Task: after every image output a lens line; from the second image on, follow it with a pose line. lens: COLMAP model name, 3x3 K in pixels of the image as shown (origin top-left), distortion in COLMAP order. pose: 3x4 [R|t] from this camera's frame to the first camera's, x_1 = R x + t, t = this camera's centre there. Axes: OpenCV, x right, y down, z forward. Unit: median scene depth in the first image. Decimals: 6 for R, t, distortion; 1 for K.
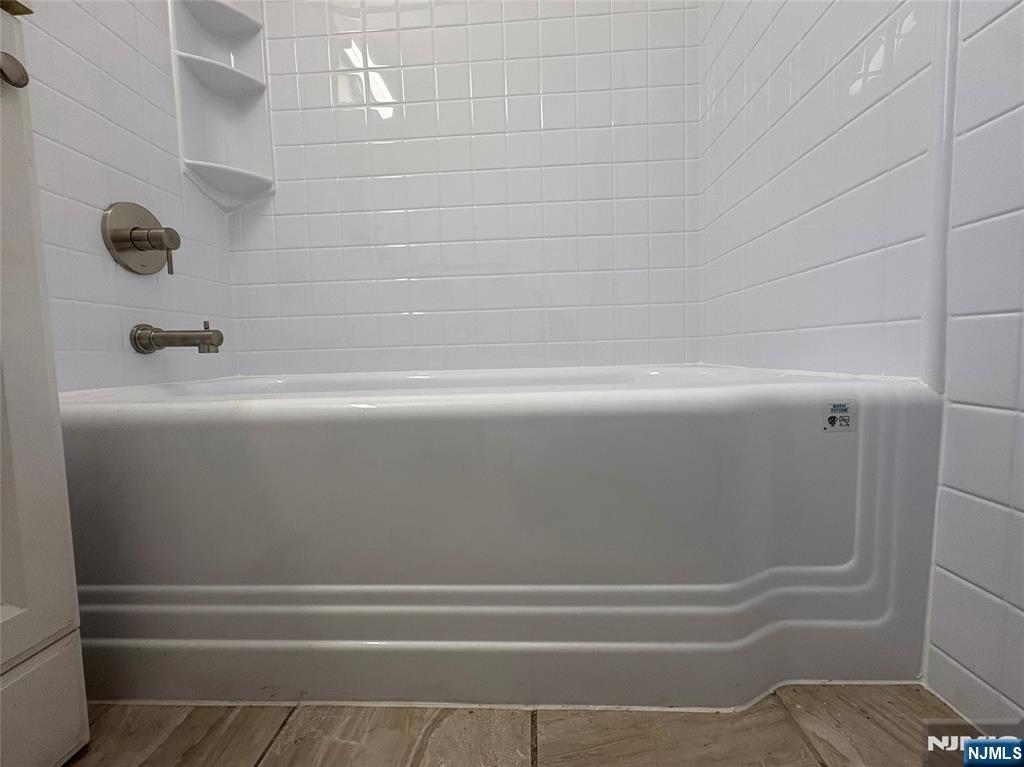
lens RADIAL K [[439.3, 0, 512.2], [0, 439.3, 380.8], [0, 0, 1]] dist [0.001952, -0.001054]
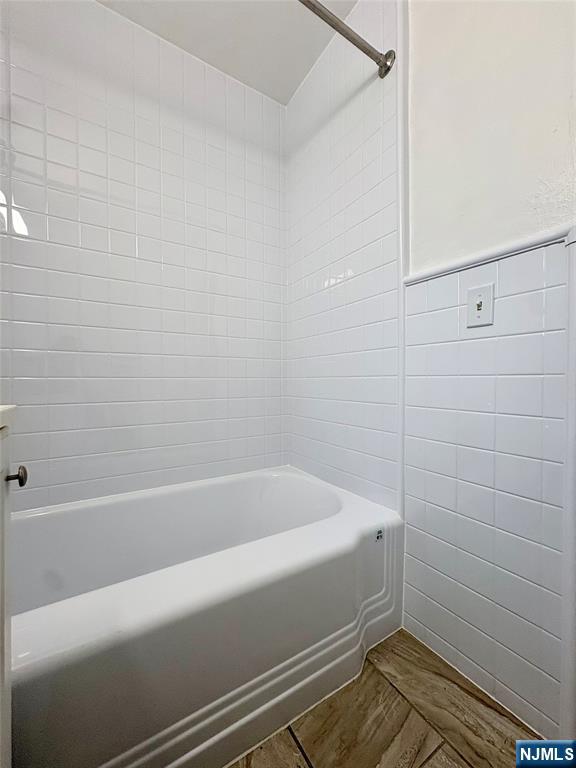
lens RADIAL K [[306.2, 0, 281.2], [0, 306.2, 381.2], [0, 0, 1]] dist [0.001438, -0.000287]
pose [[0.824200, 0.022925, 0.565834, -0.753340], [0.023525, 0.996932, -0.074659, -0.670626], [-0.565810, 0.074845, 0.821132, -0.231908]]
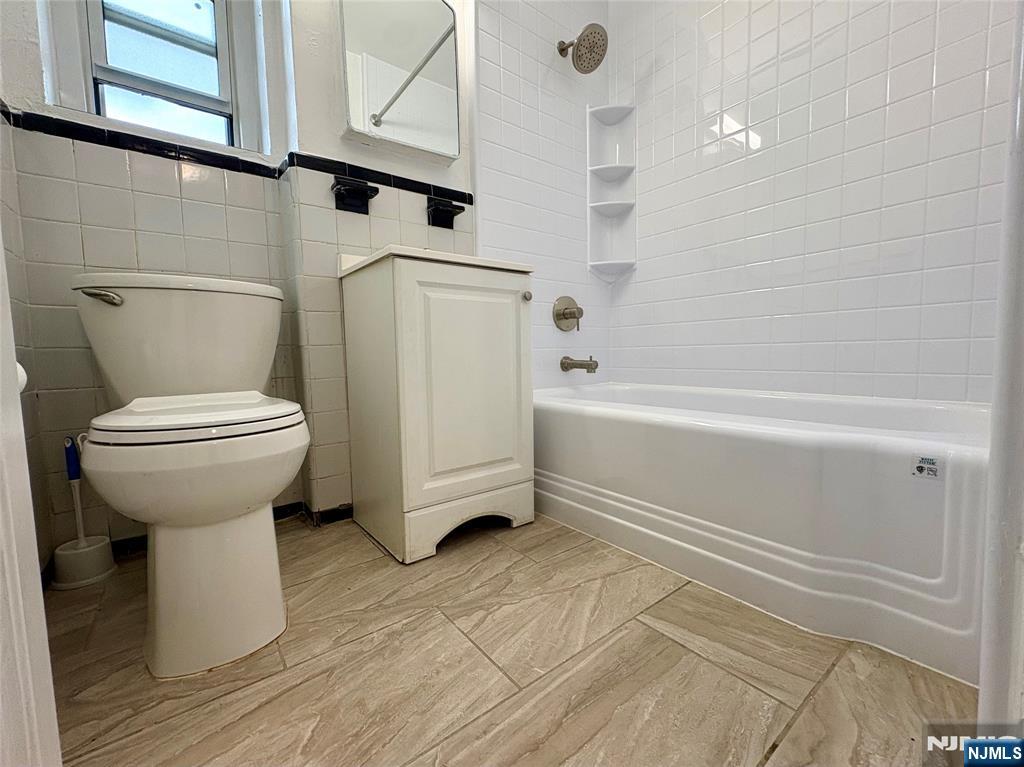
lens RADIAL K [[408.3, 0, 513.9], [0, 408.3, 383.4], [0, 0, 1]] dist [0.001438, -0.000287]
pose [[0.652740, 0.068863, -0.754445, 0.787587], [-0.051993, 0.997584, 0.046071, -0.157636], [0.755795, 0.009153, 0.654744, -0.740228]]
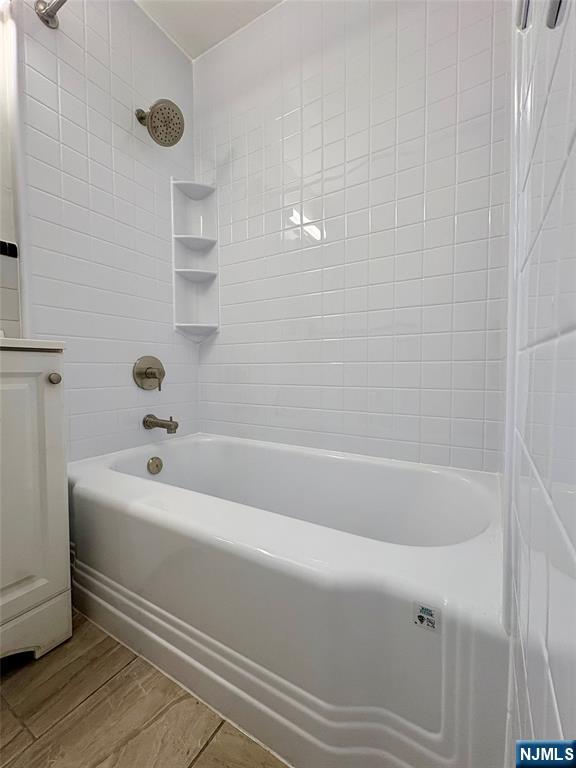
lens RADIAL K [[329.5, 0, 272.4], [0, 329.5, 389.5], [0, 0, 1]] dist [0.001952, -0.001054]
pose [[0.873419, 0.045526, -0.484837, 0.733970], [-0.055867, 0.998414, -0.006892, -0.519694], [0.483754, 0.033106, 0.874578, -0.084543]]
